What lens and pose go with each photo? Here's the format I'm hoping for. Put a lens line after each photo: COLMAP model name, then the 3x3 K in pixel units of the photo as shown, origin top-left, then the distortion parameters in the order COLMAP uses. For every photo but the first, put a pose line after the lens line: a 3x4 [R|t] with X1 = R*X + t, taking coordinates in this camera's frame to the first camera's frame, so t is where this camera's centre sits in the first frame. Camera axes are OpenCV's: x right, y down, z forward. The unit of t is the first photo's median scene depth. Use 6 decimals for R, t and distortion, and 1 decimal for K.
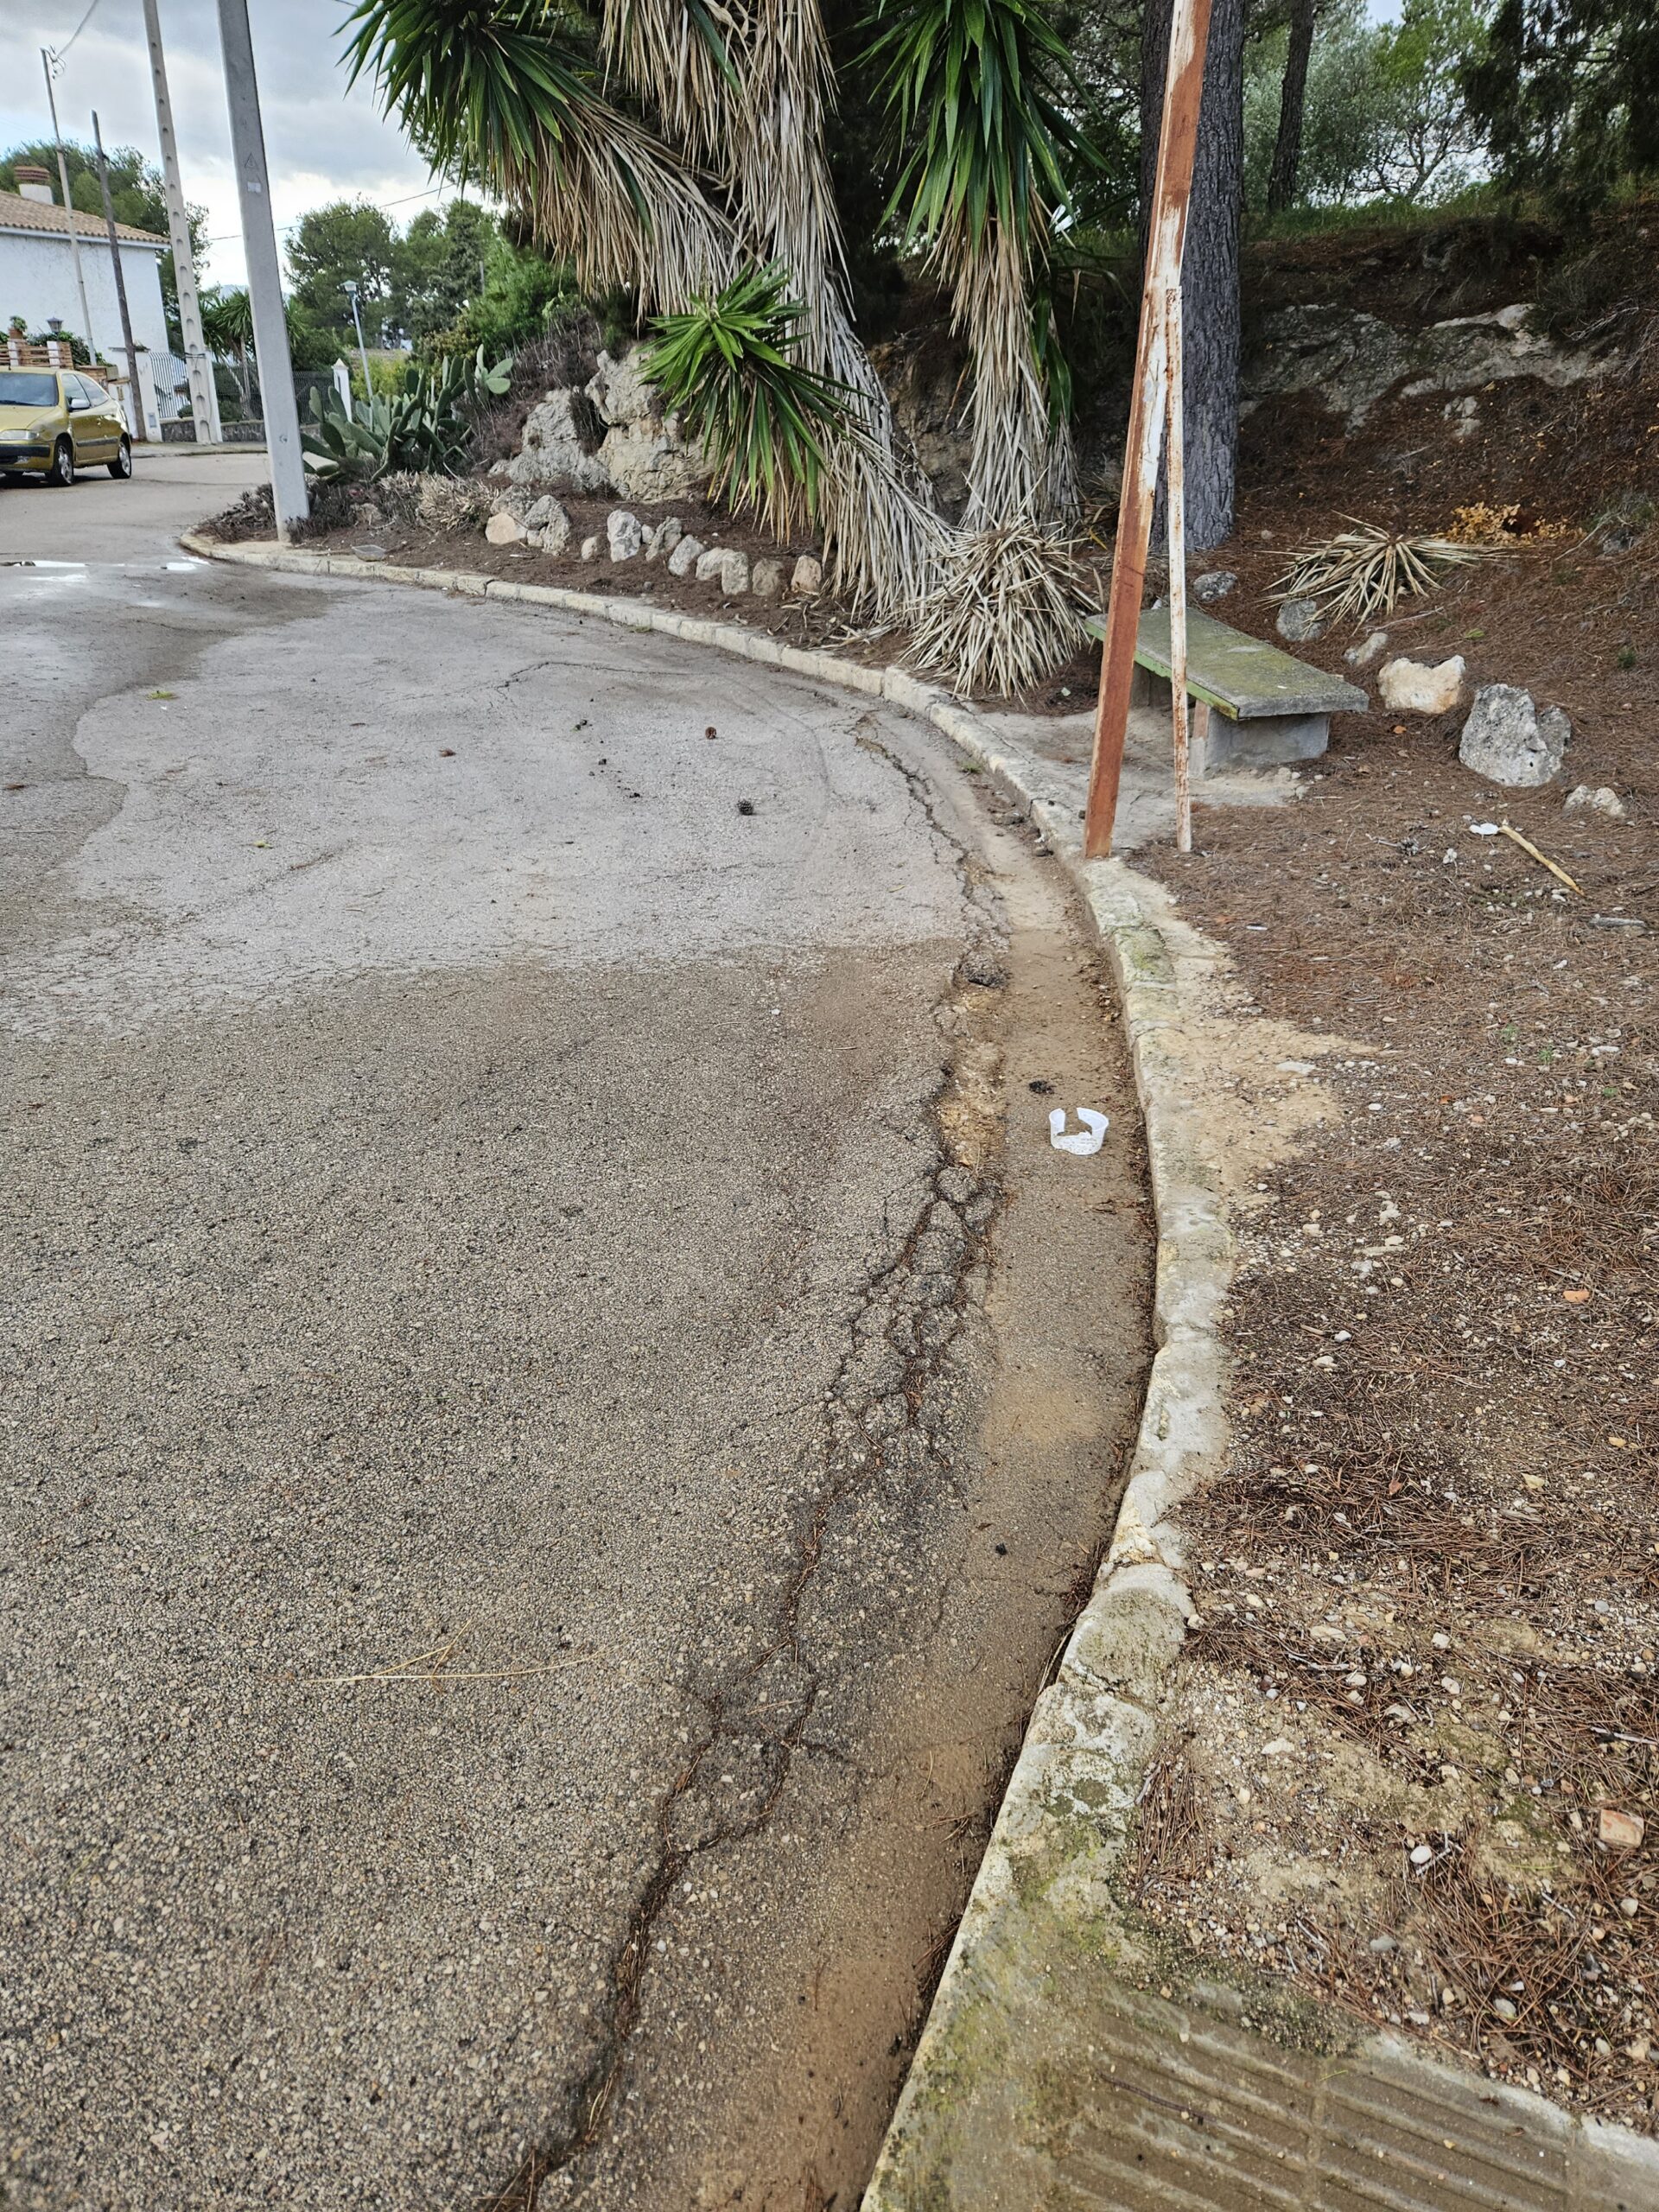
lens RADIAL K [[1505.4, 0, 829.5], [0, 1505.4, 1106.0], [0, 0, 1]] dist [0.081485, -0.073456]
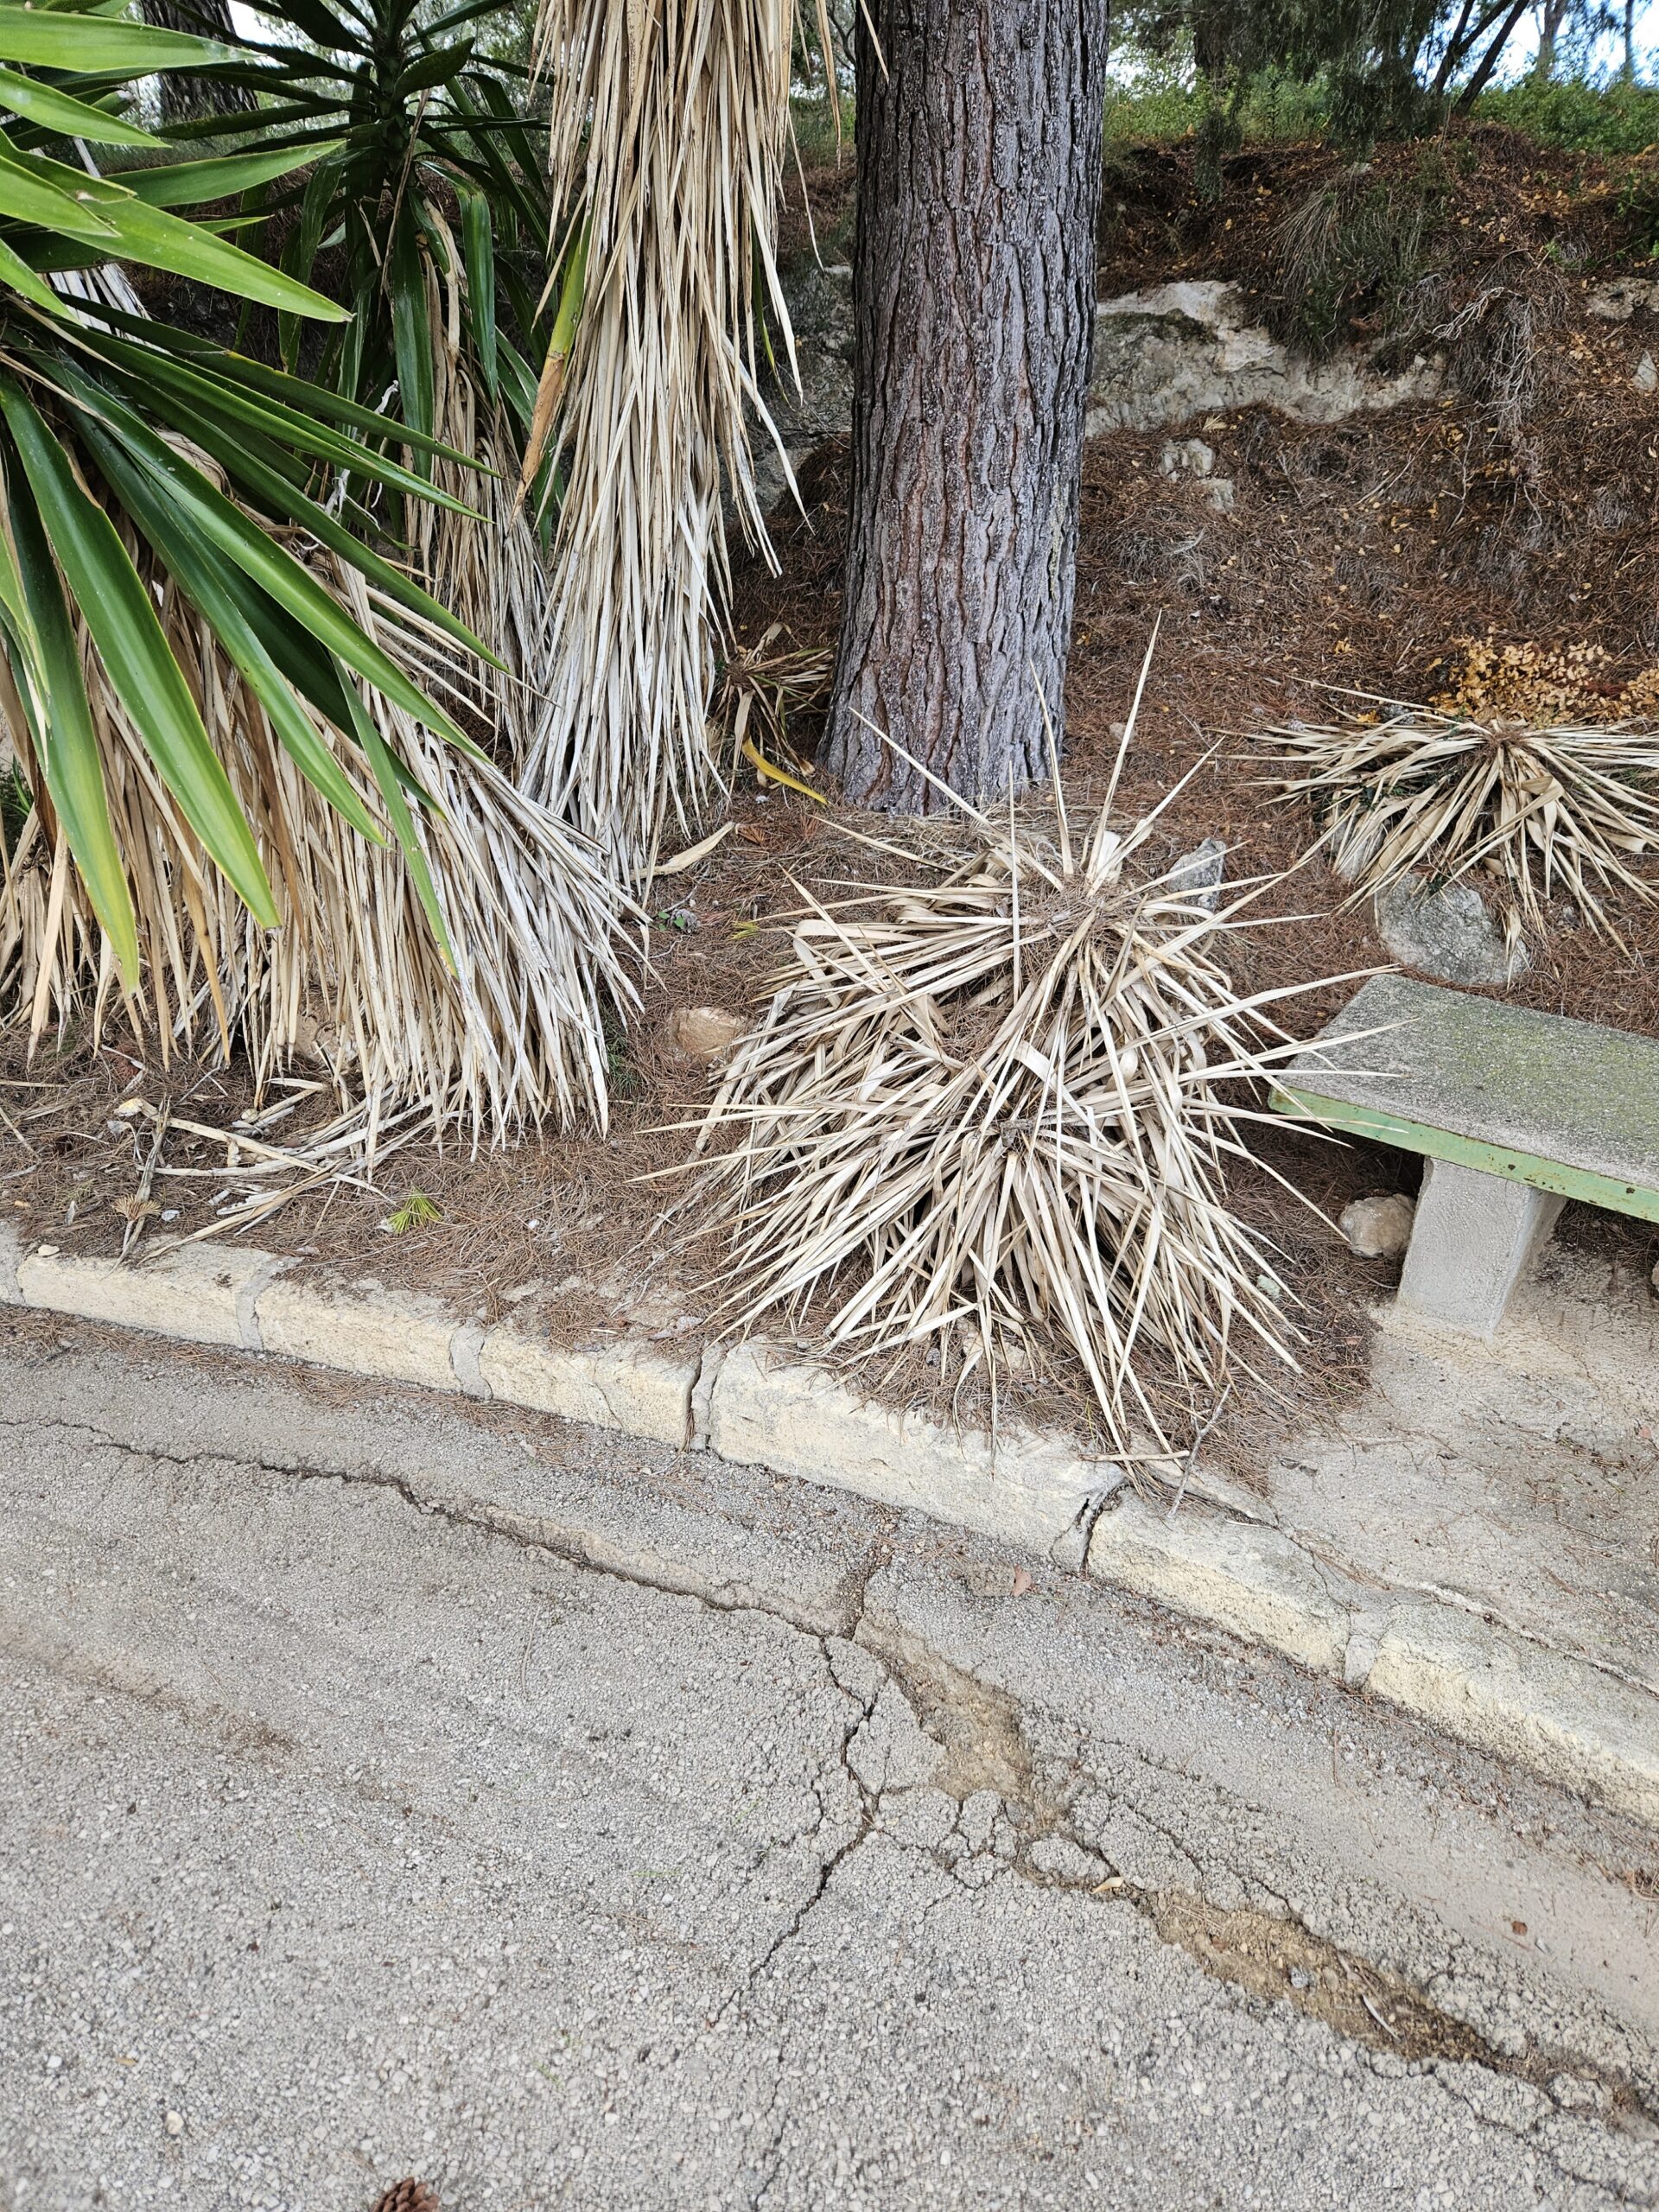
lens RADIAL K [[1505.4, 0, 829.5], [0, 1505.4, 1106.0], [0, 0, 1]] dist [0.081485, -0.073456]
pose [[0.723932, -0.285428, 0.628055, -0.117313], [0.296207, 0.950809, 0.090683, -0.361434], [-0.623044, 0.120386, 0.772867, 0.766577]]
